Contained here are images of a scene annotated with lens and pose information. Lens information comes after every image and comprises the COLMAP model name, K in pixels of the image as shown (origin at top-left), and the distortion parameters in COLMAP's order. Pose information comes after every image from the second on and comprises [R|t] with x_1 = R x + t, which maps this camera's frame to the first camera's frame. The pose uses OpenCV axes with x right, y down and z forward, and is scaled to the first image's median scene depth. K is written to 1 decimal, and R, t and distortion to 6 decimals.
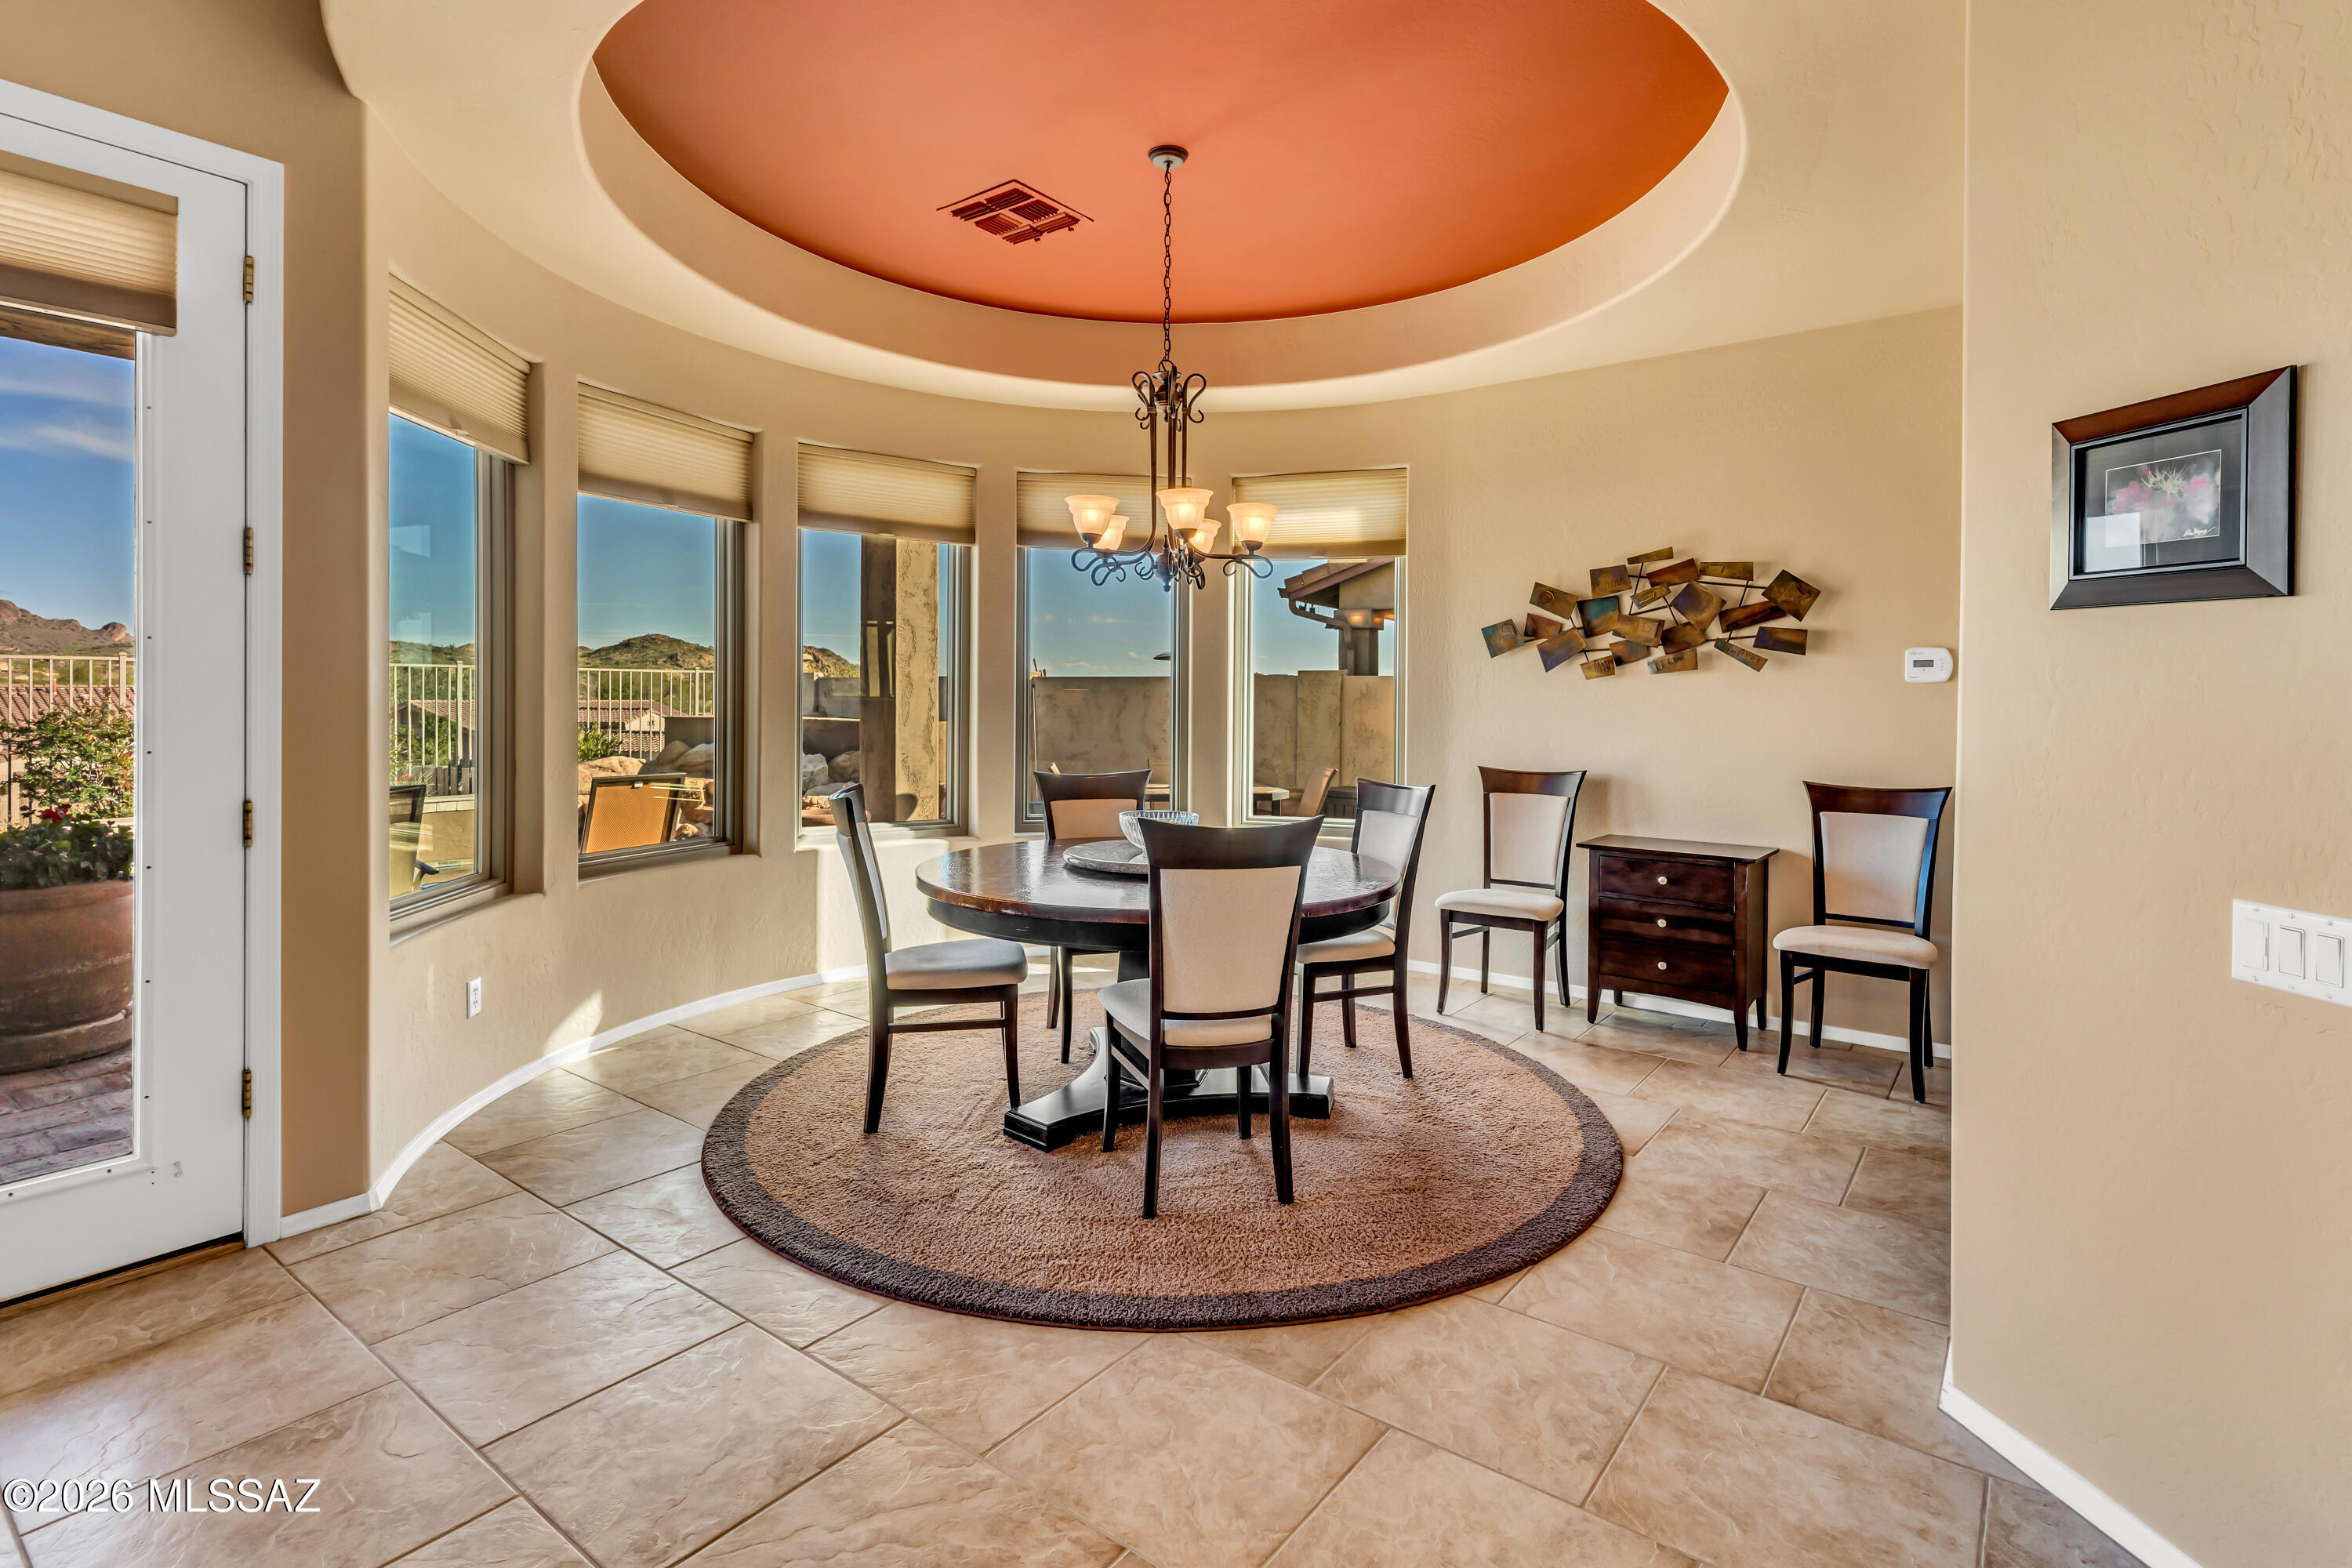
lens RADIAL K [[1137.0, 0, 1184.6], [0, 1137.0, 710.1], [0, 0, 1]] dist [-0.002572, 0.002272]
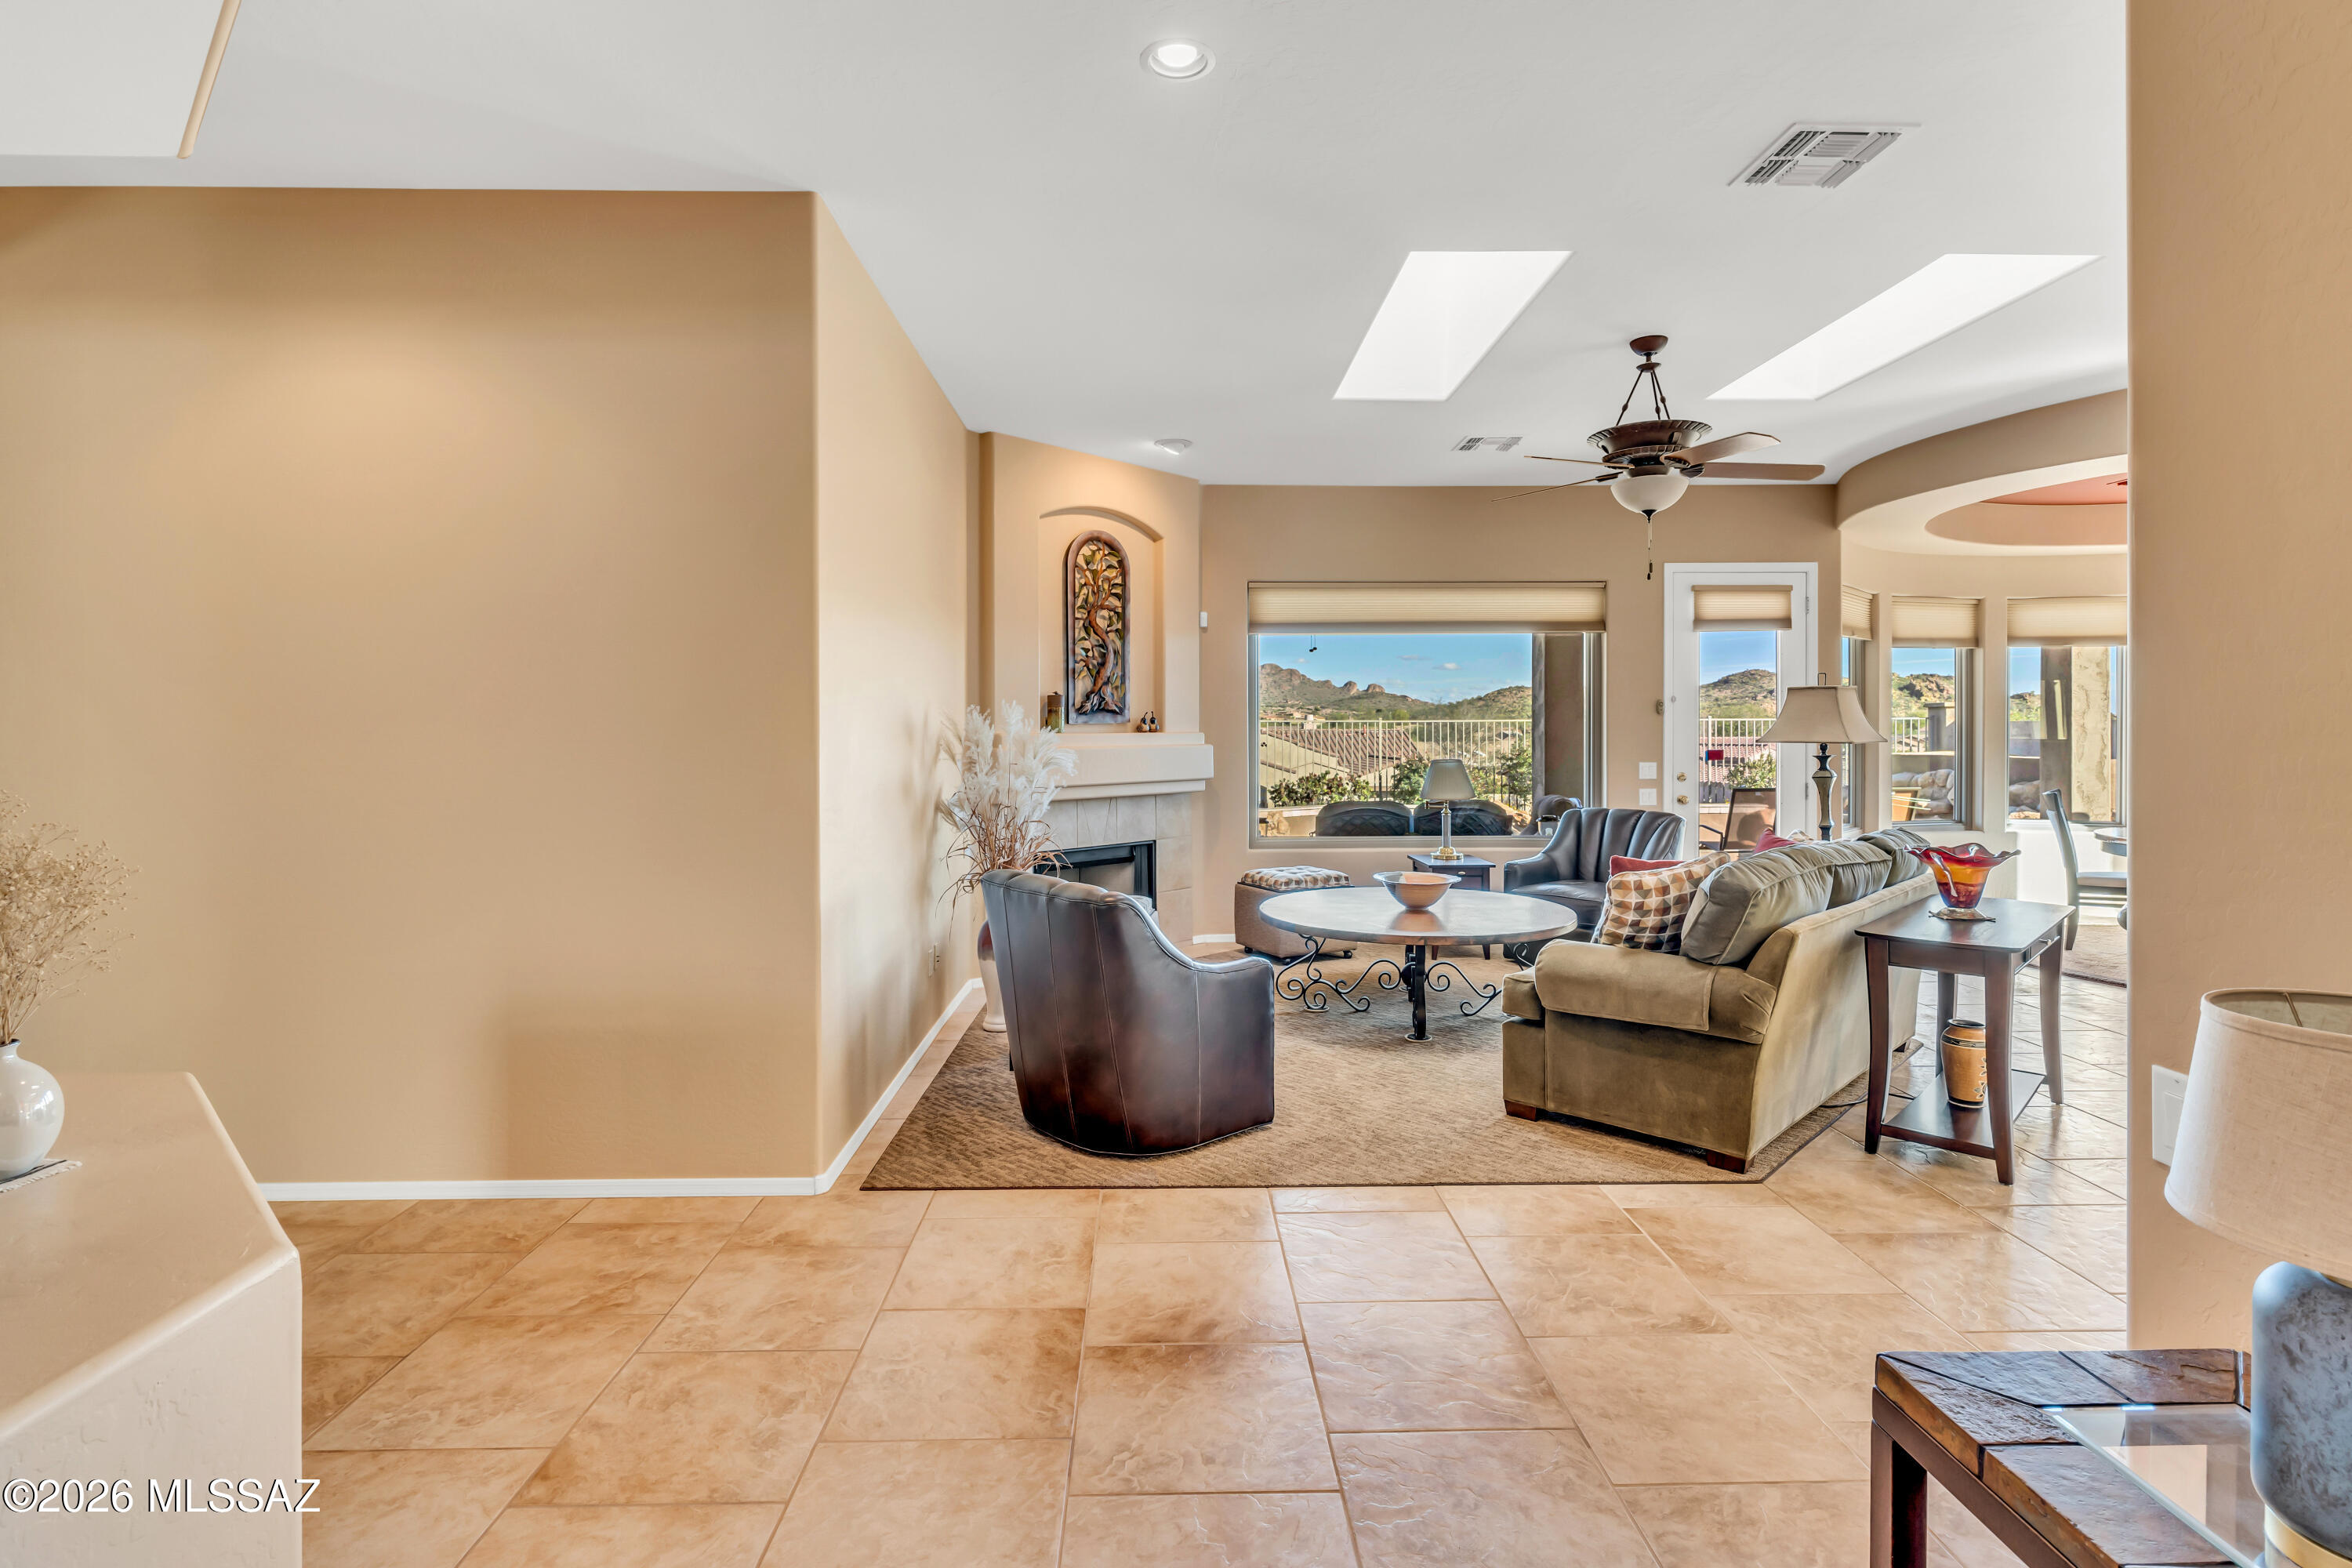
lens RADIAL K [[1137.0, 0, 1181.0], [0, 1137.0, 737.4], [0, 0, 1]] dist [-0.002572, 0.002272]
pose [[0.620165, -0.004676, -0.784457, 0.255142], [-0.001272, 0.999975, -0.006966, -0.008591], [0.784470, 0.005318, 0.620144, -1.135830]]
